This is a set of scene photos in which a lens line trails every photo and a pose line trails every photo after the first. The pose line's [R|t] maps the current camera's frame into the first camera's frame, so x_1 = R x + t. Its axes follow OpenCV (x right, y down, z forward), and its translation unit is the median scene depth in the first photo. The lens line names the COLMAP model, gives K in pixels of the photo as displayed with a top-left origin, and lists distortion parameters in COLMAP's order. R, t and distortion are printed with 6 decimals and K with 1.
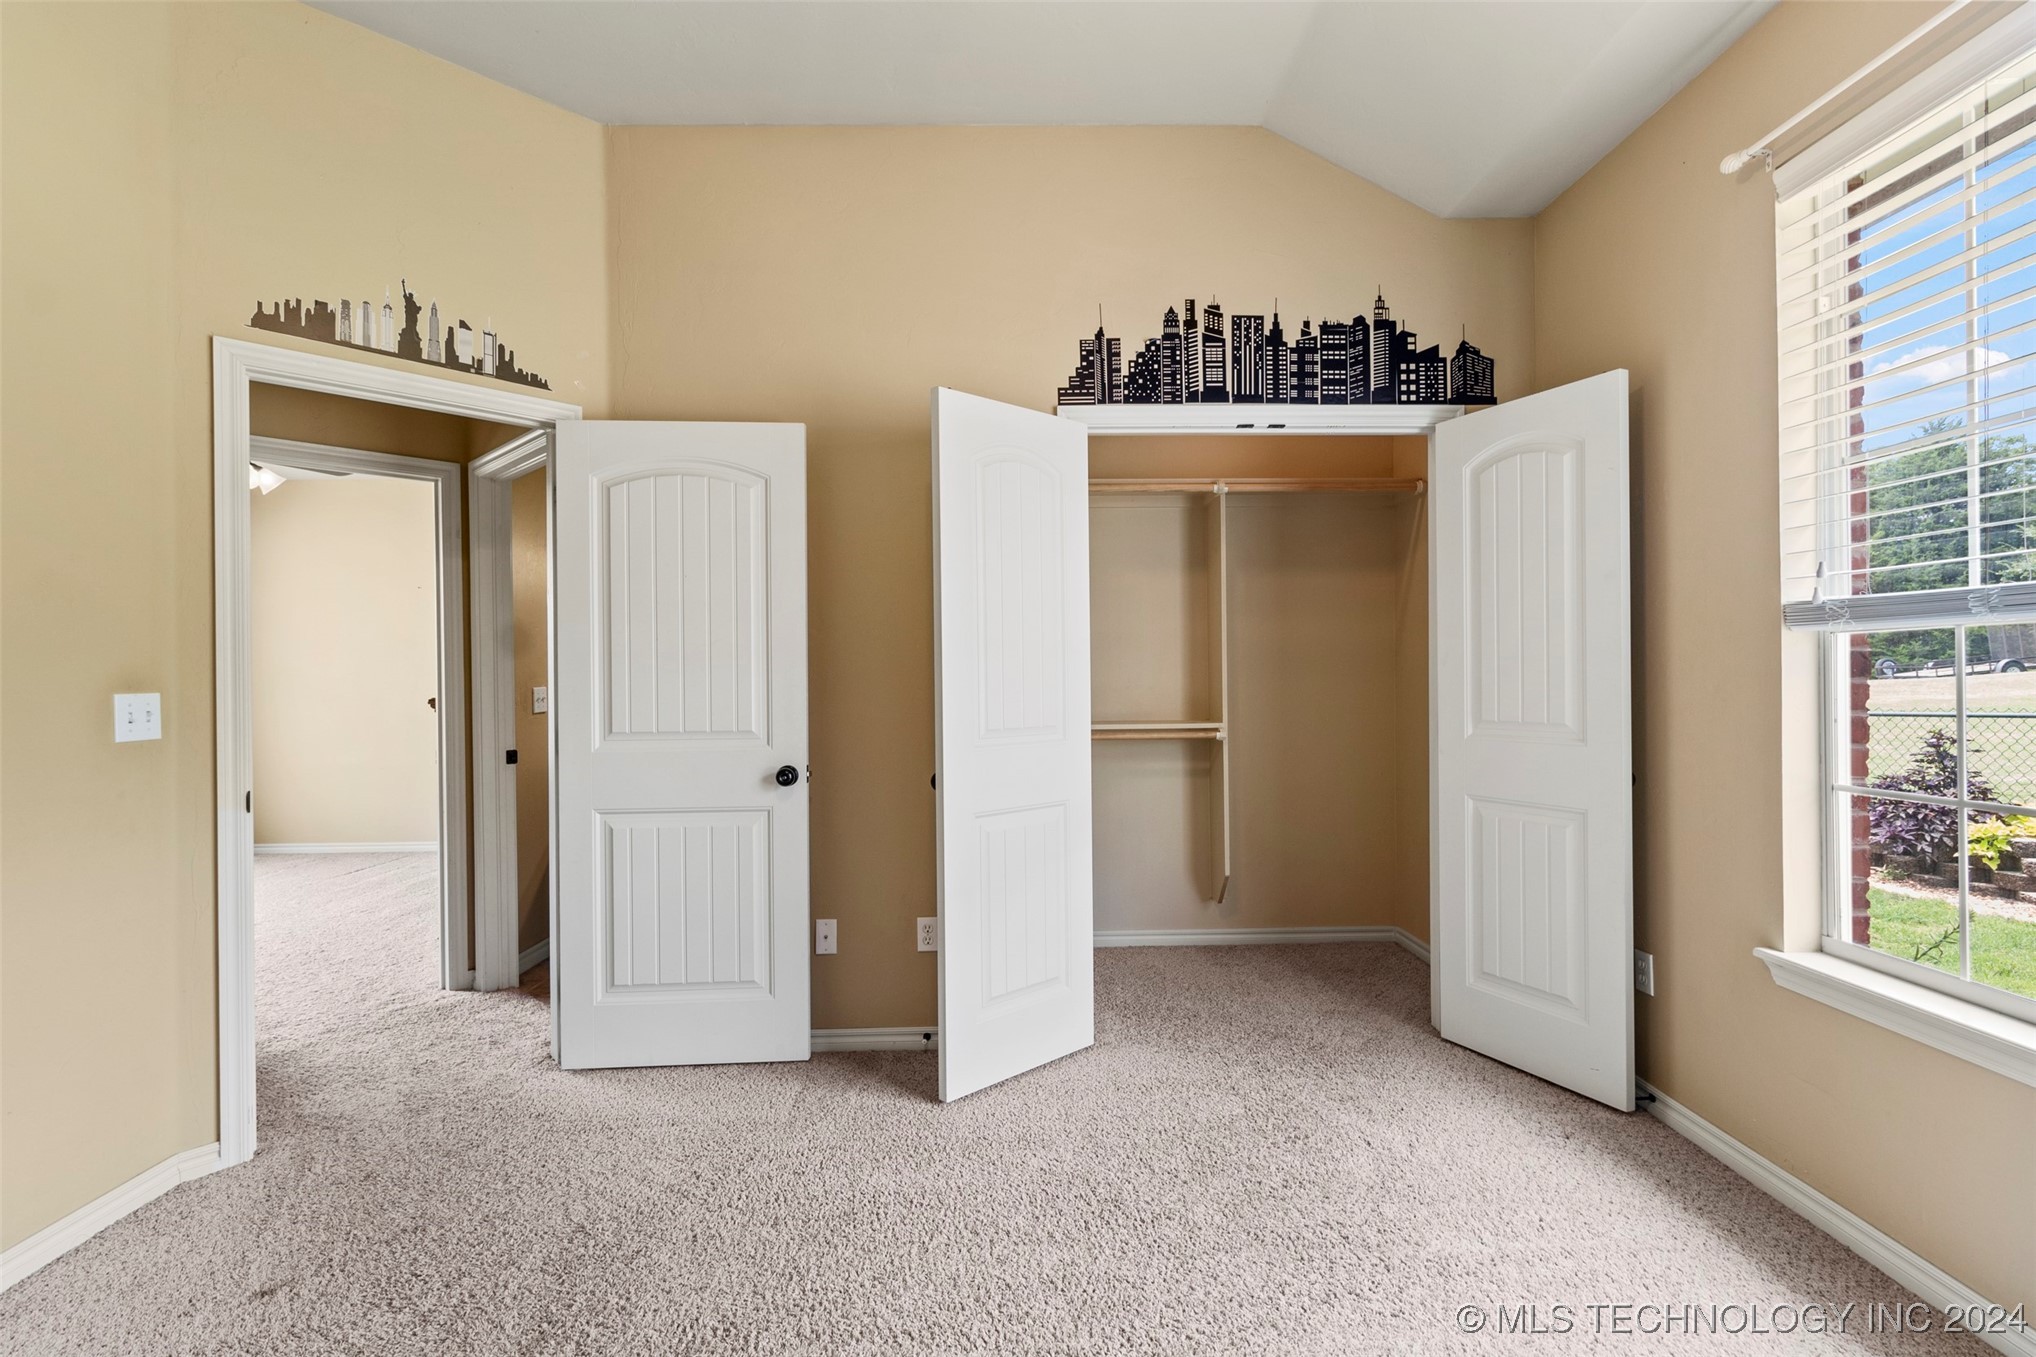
lens RADIAL K [[945.9, 0, 1026.9], [0, 945.9, 670.3], [0, 0, 1]] dist [0.001072, 0.000751]
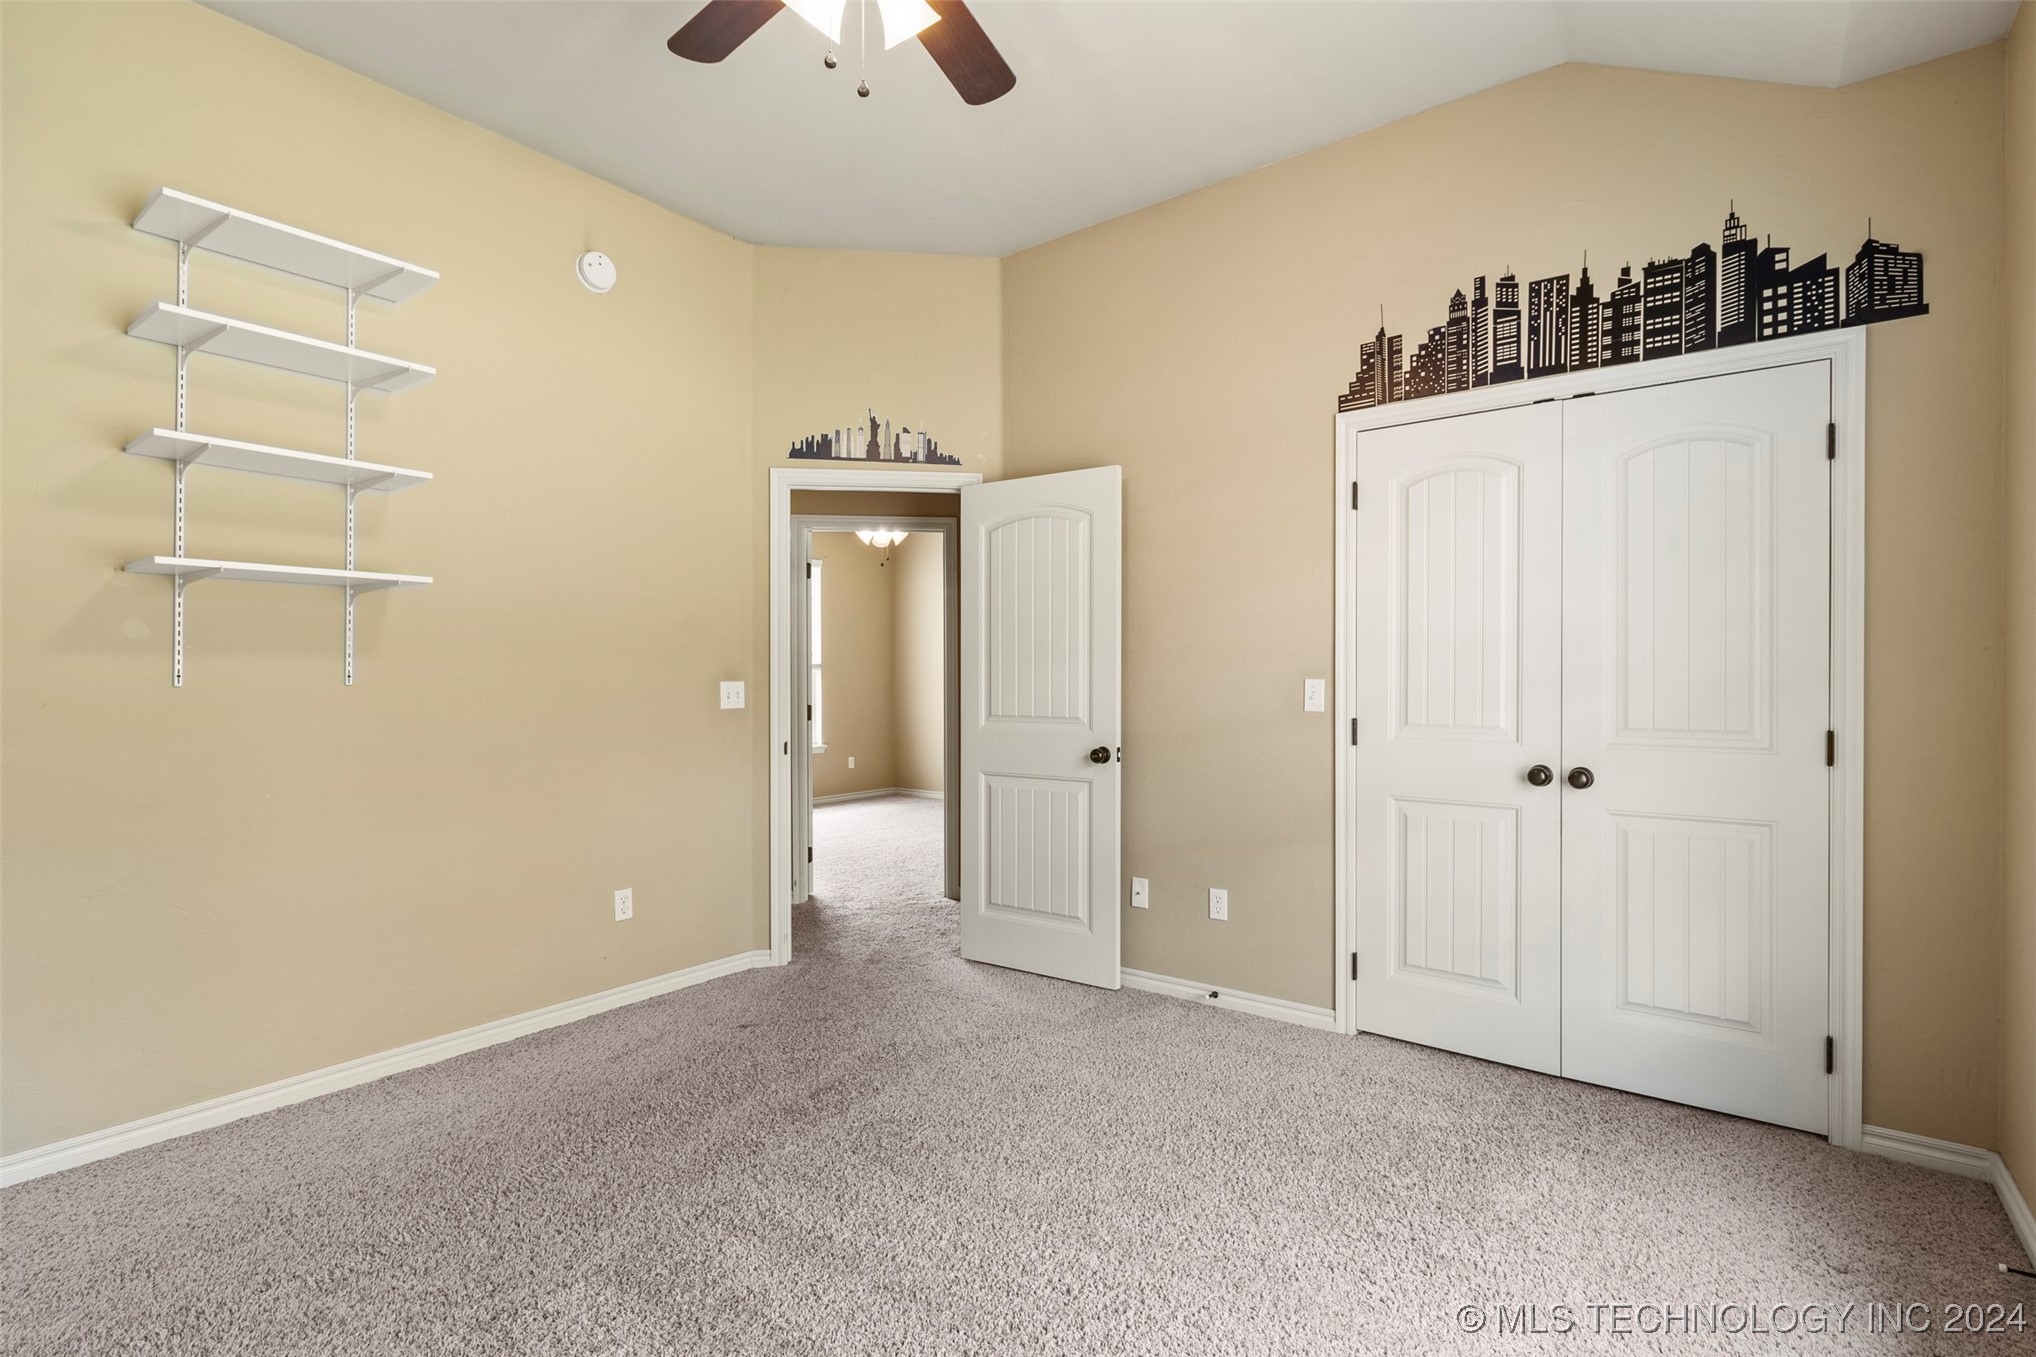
lens RADIAL K [[947.4, 0, 1020.3], [0, 947.4, 674.1], [0, 0, 1]] dist [0.000457, 0.000482]
pose [[0.781916, 0.006371, -0.623351, 0.406335], [-0.002191, 0.999970, 0.007471, -0.002381], [0.623380, -0.004476, 0.781906, -0.025092]]
